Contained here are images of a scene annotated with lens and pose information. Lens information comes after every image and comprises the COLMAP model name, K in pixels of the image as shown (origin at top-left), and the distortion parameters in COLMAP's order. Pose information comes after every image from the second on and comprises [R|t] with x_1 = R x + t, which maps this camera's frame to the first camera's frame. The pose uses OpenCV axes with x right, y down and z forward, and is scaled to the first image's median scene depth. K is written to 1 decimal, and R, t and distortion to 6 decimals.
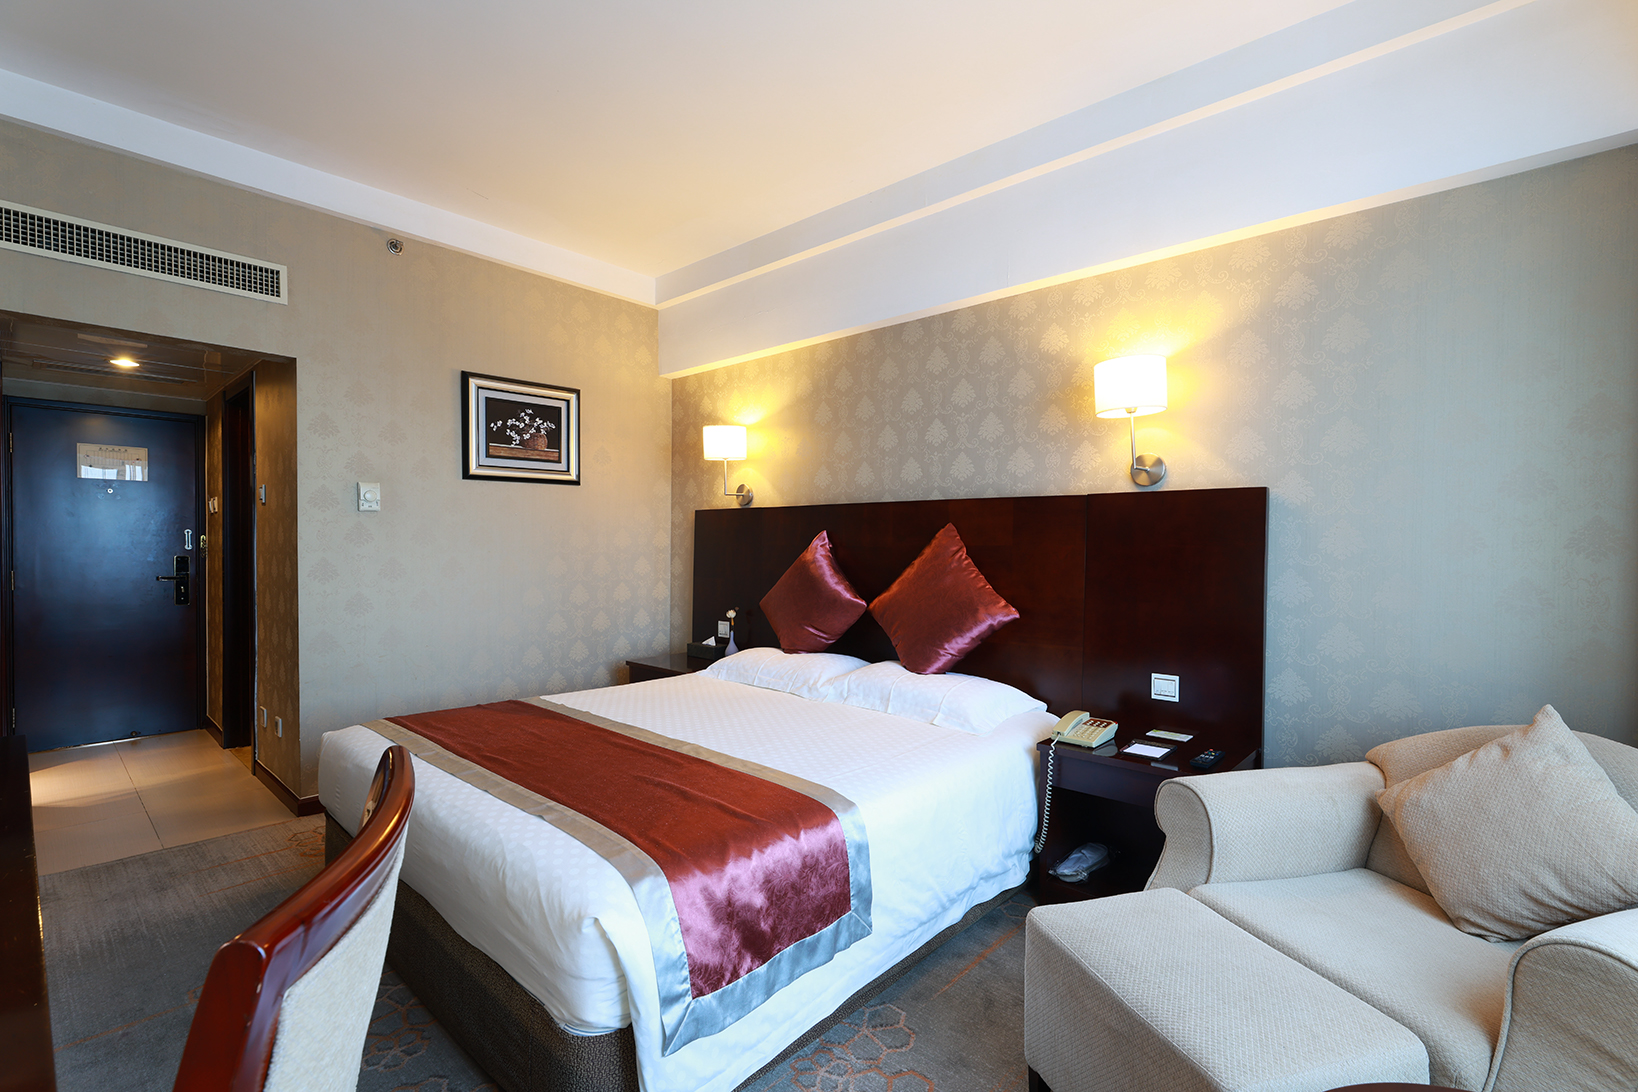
lens RADIAL K [[715.9, 0, 822.8], [0, 715.9, 540.7], [0, 0, 1]] dist [-0.003338, 0.000740]
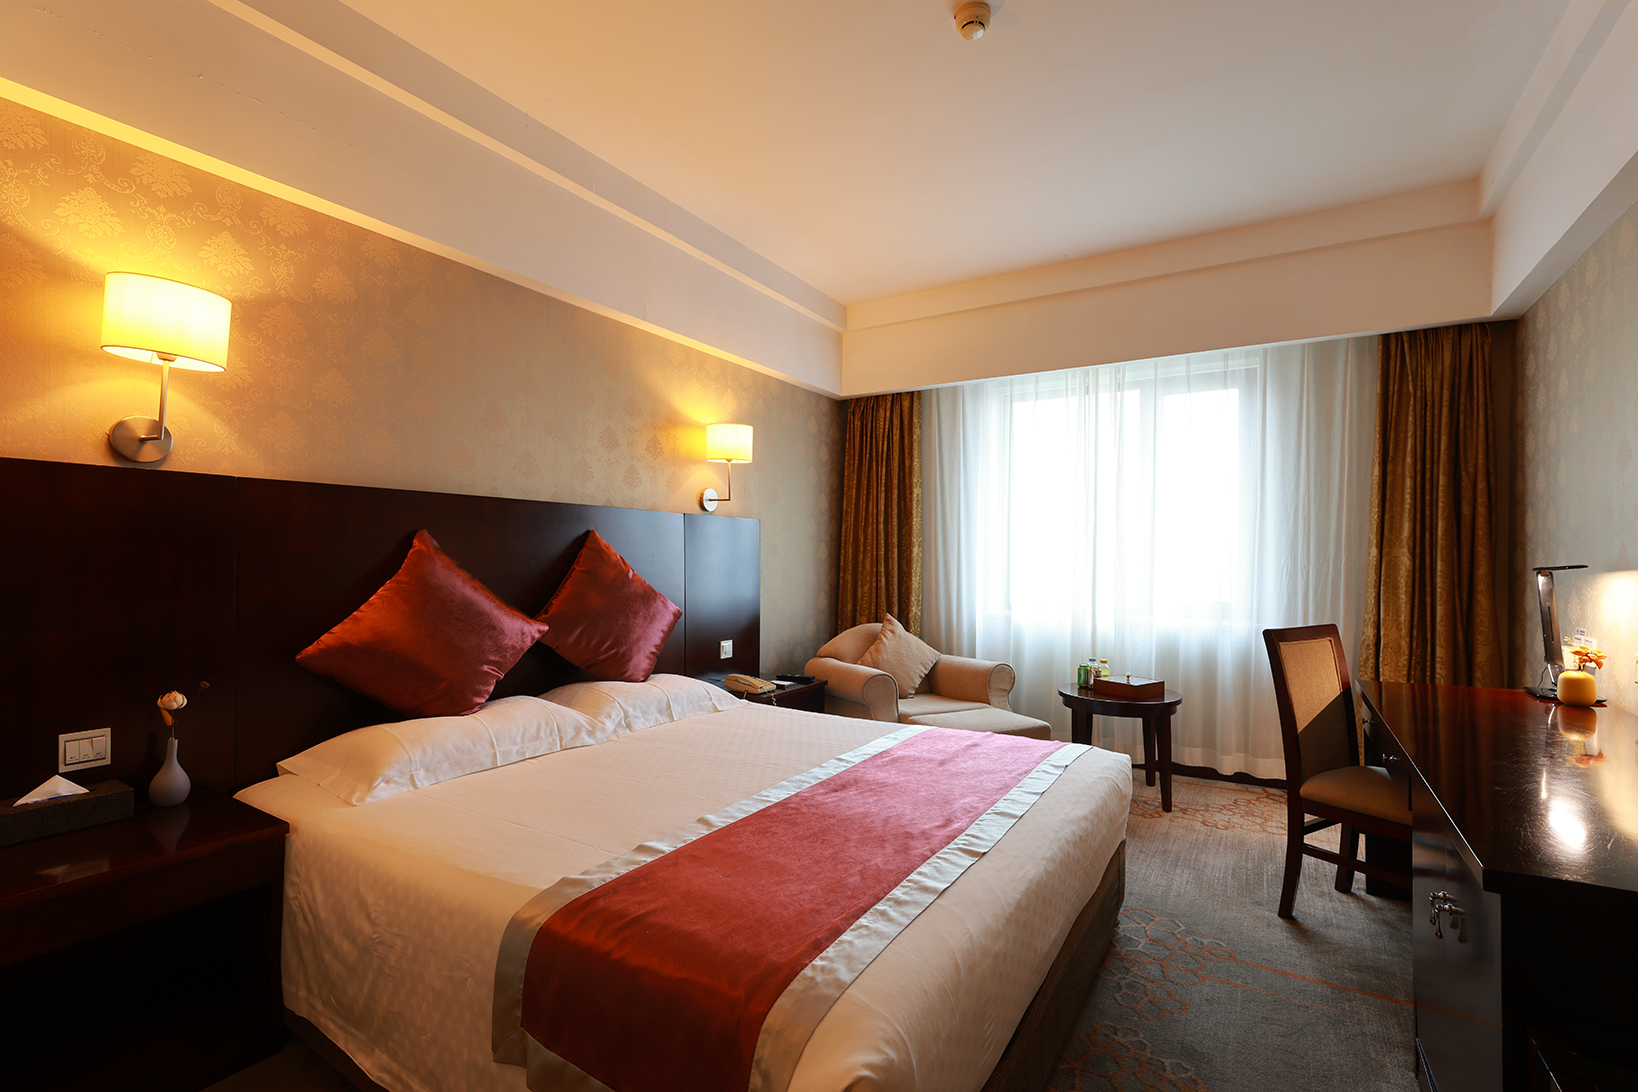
lens RADIAL K [[715.9, 0, 827.0], [0, 715.9, 548.4], [0, 0, 1]] dist [-0.003338, 0.000740]
pose [[-0.166491, 0.008142, 0.986009, -0.916075], [-0.005588, 0.999942, -0.009200, 0.008032], [-0.986027, -0.007042, -0.166436, 0.939996]]
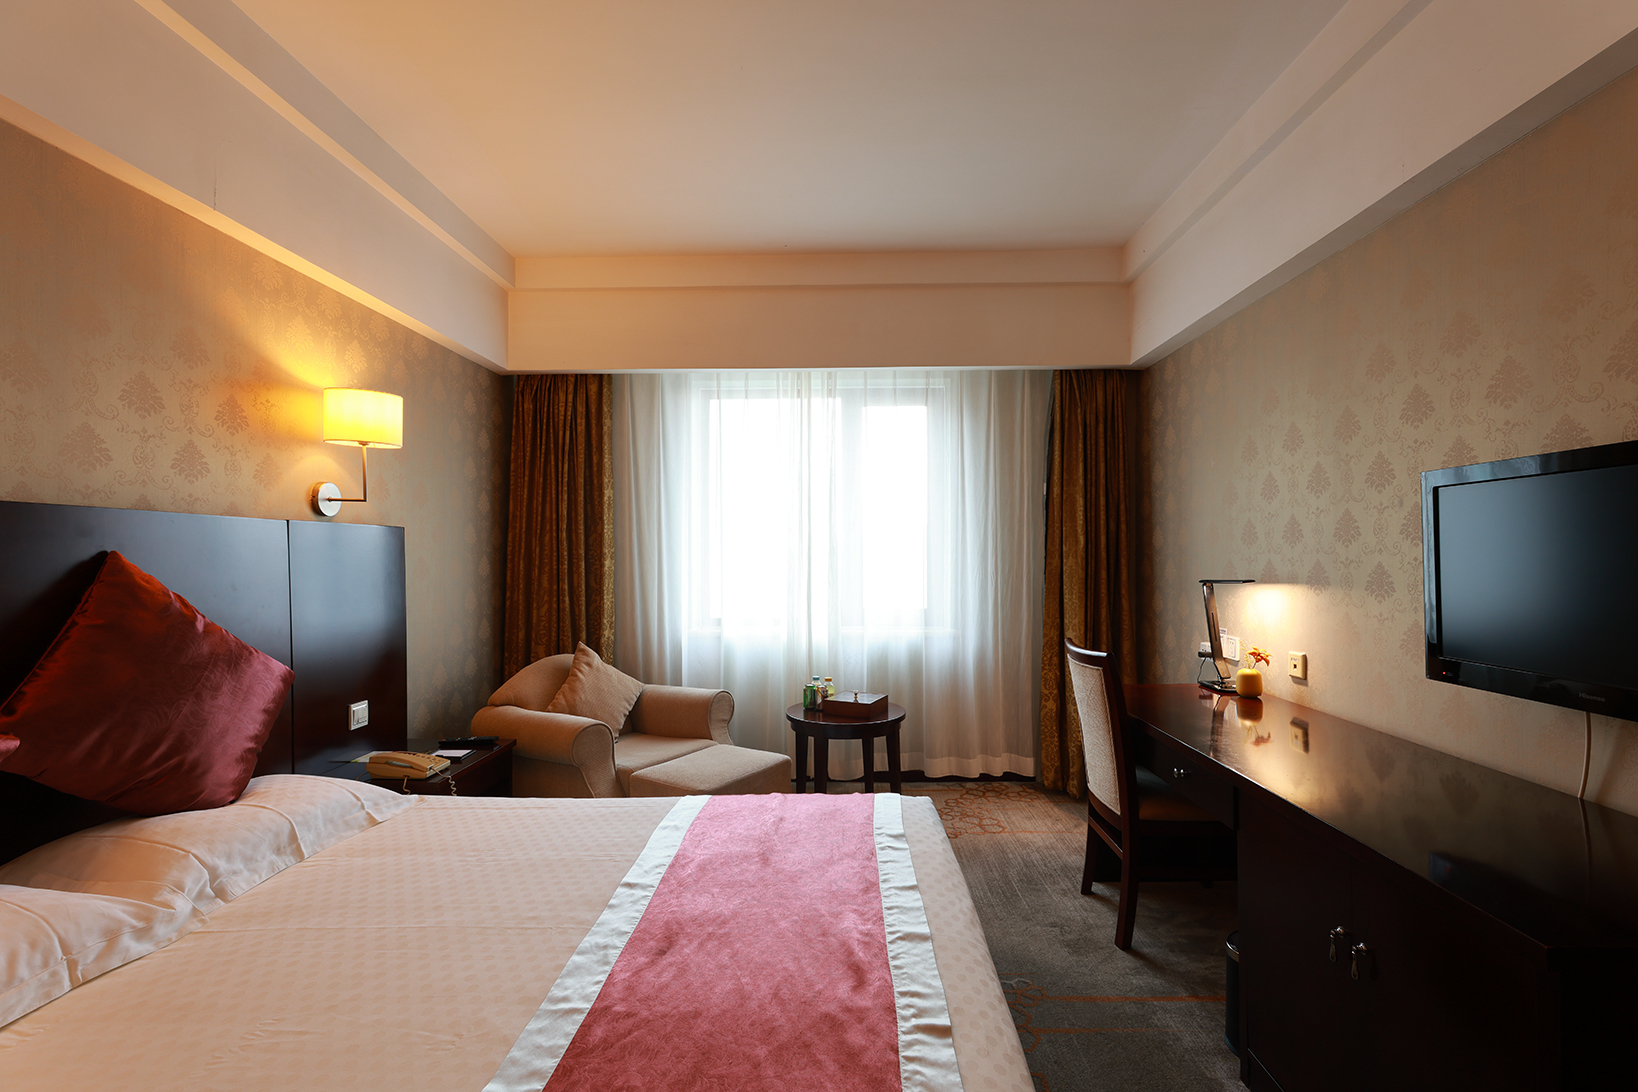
lens RADIAL K [[715.9, 0, 818.8], [0, 715.9, 549.5], [0, 0, 1]] dist [-0.003338, 0.000740]
pose [[-0.635440, 0.005608, 0.772130, -0.663707], [0.005271, 0.999982, -0.002926, -0.023700], [-0.772132, 0.002211, -0.635458, 1.029672]]
